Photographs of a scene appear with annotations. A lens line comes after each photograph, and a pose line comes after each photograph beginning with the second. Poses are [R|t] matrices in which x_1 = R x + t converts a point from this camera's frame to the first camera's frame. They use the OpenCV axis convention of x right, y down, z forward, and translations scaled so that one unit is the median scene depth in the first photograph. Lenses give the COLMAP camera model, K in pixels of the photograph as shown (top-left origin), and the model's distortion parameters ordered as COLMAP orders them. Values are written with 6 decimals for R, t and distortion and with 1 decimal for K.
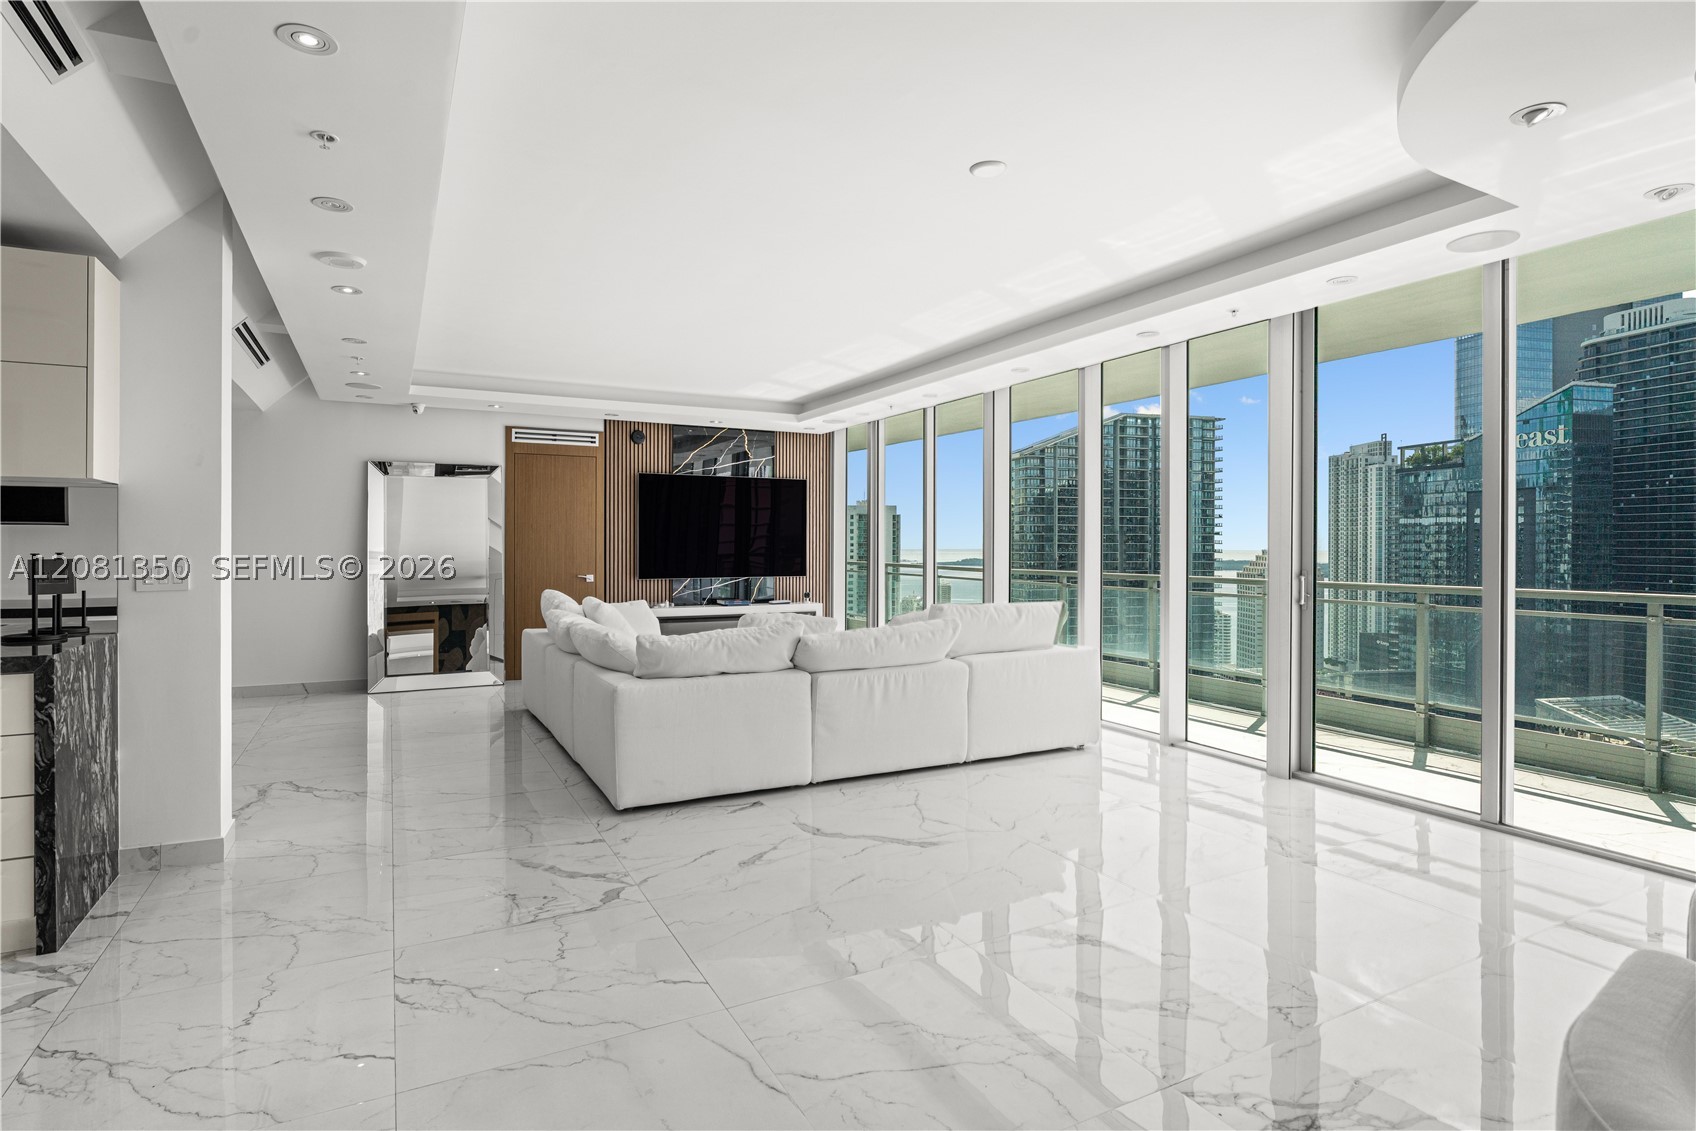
lens RADIAL K [[895.7, 0, 841.5], [0, 895.7, 550.4], [0, 0, 1]] dist [-0.015302, 0.003890]
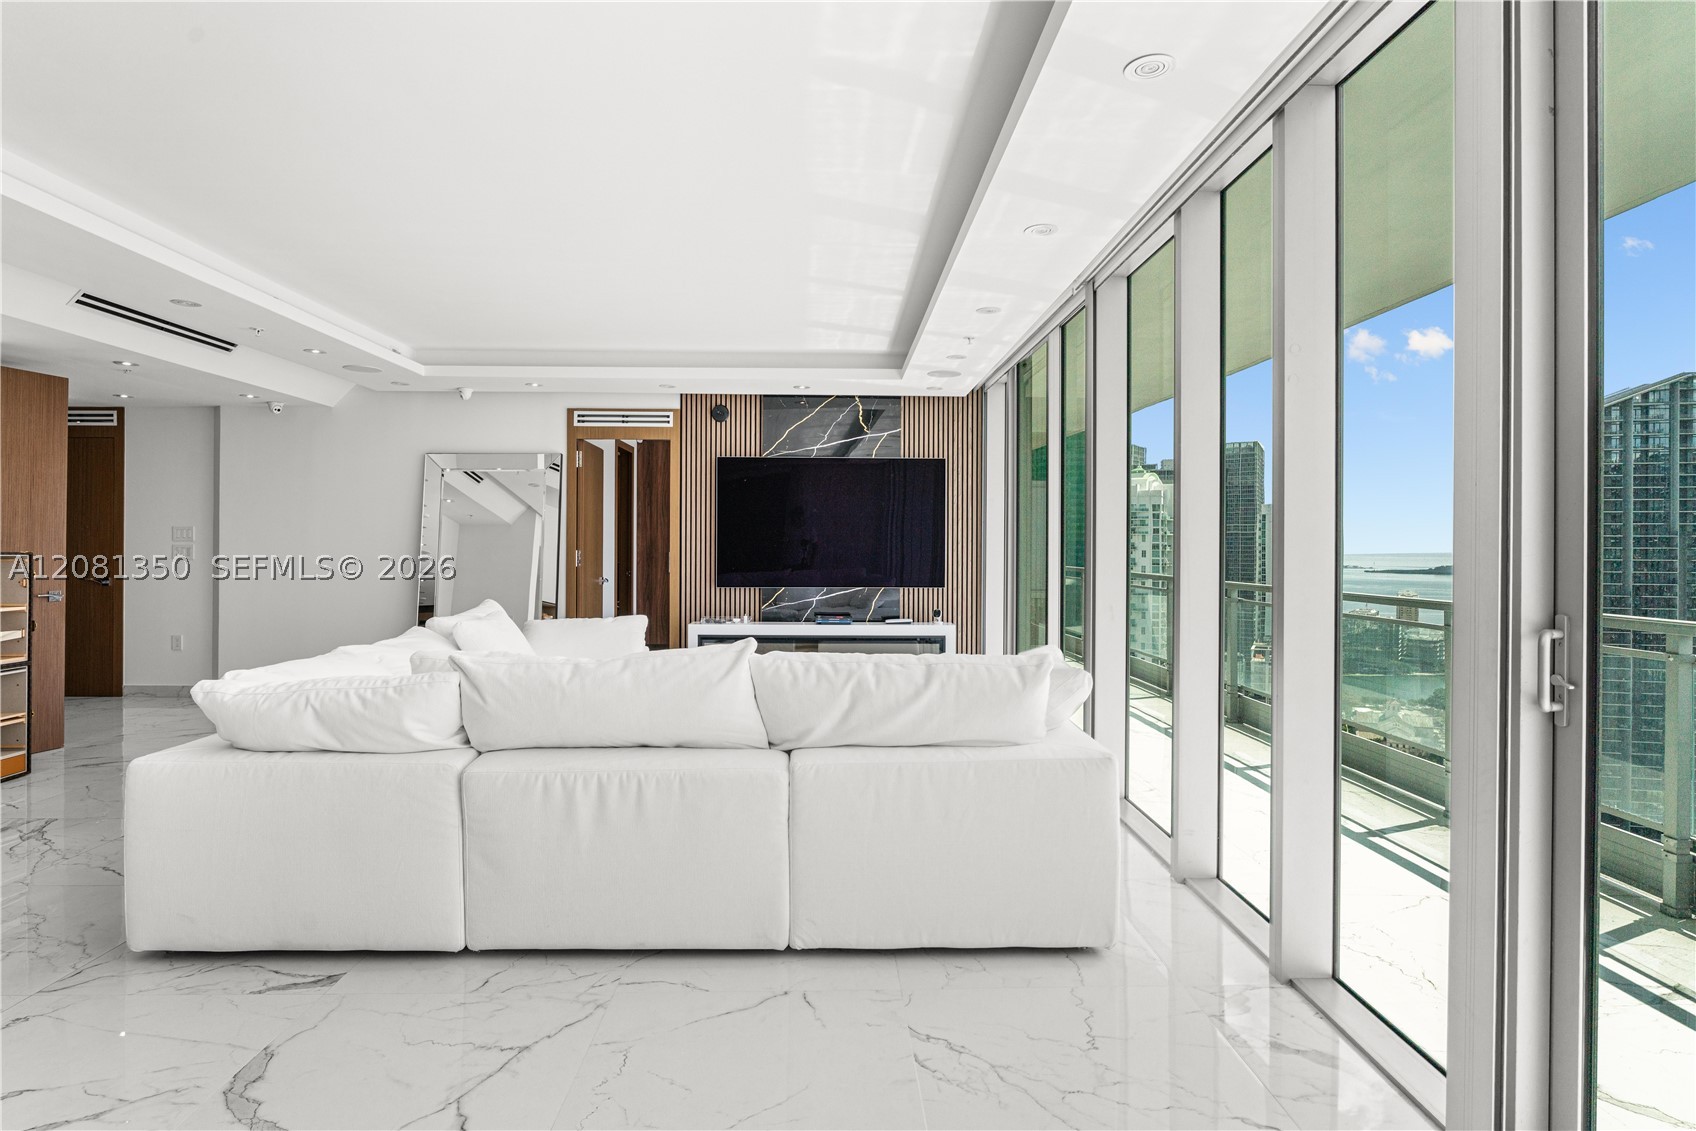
lens RADIAL K [[895.7, 0, 851.4], [0, 895.7, 552.8], [0, 0, 1]] dist [-0.015302, 0.003890]
pose [[0.894584, 0.005562, -0.446865, 0.241638], [-0.005939, 0.999982, 0.000558, -0.000591], [0.446860, 0.002155, 0.894601, 0.319112]]
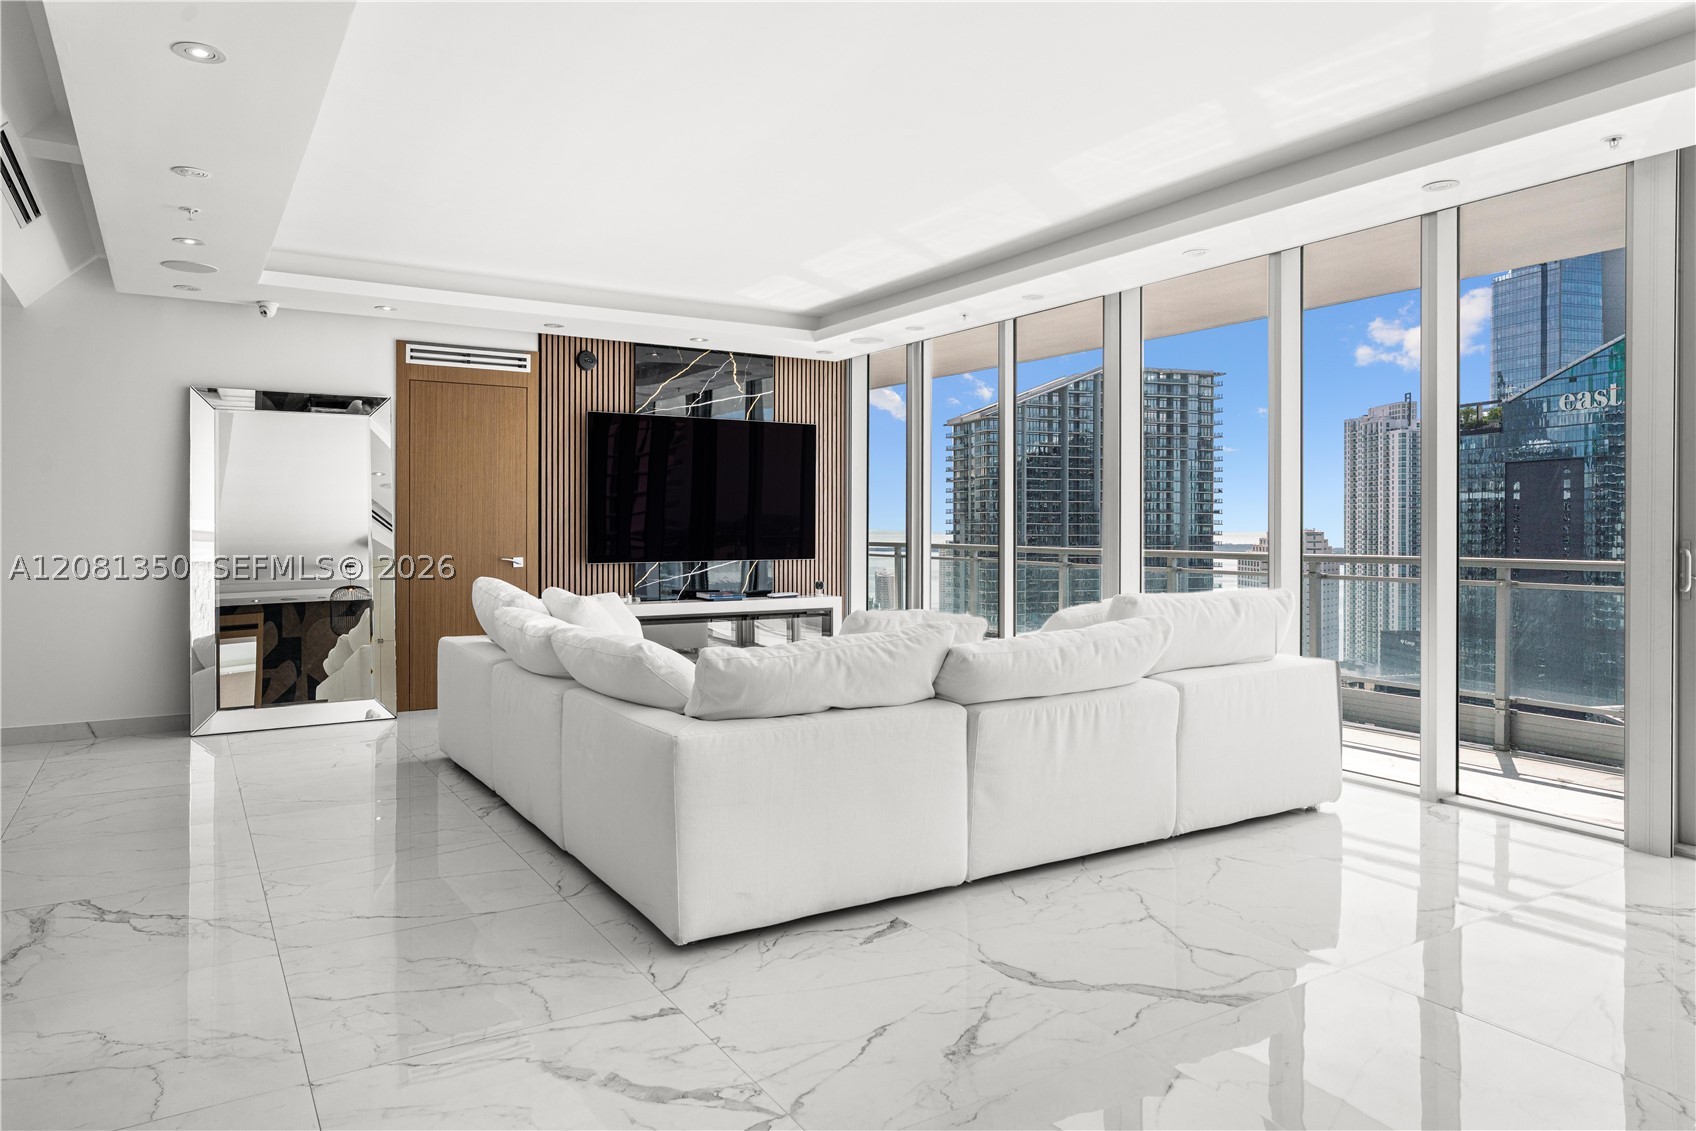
lens RADIAL K [[1096.2, 0, 826.9], [0, 1096.2, 530.4], [0, 0, 1]] dist [-0.010637, 0.009948]
pose [[0.997576, -0.001639, 0.069572, -0.098286], [0.001875, 0.999993, -0.003319, 0.009239], [-0.069566, 0.003442, 0.997571, 0.132060]]
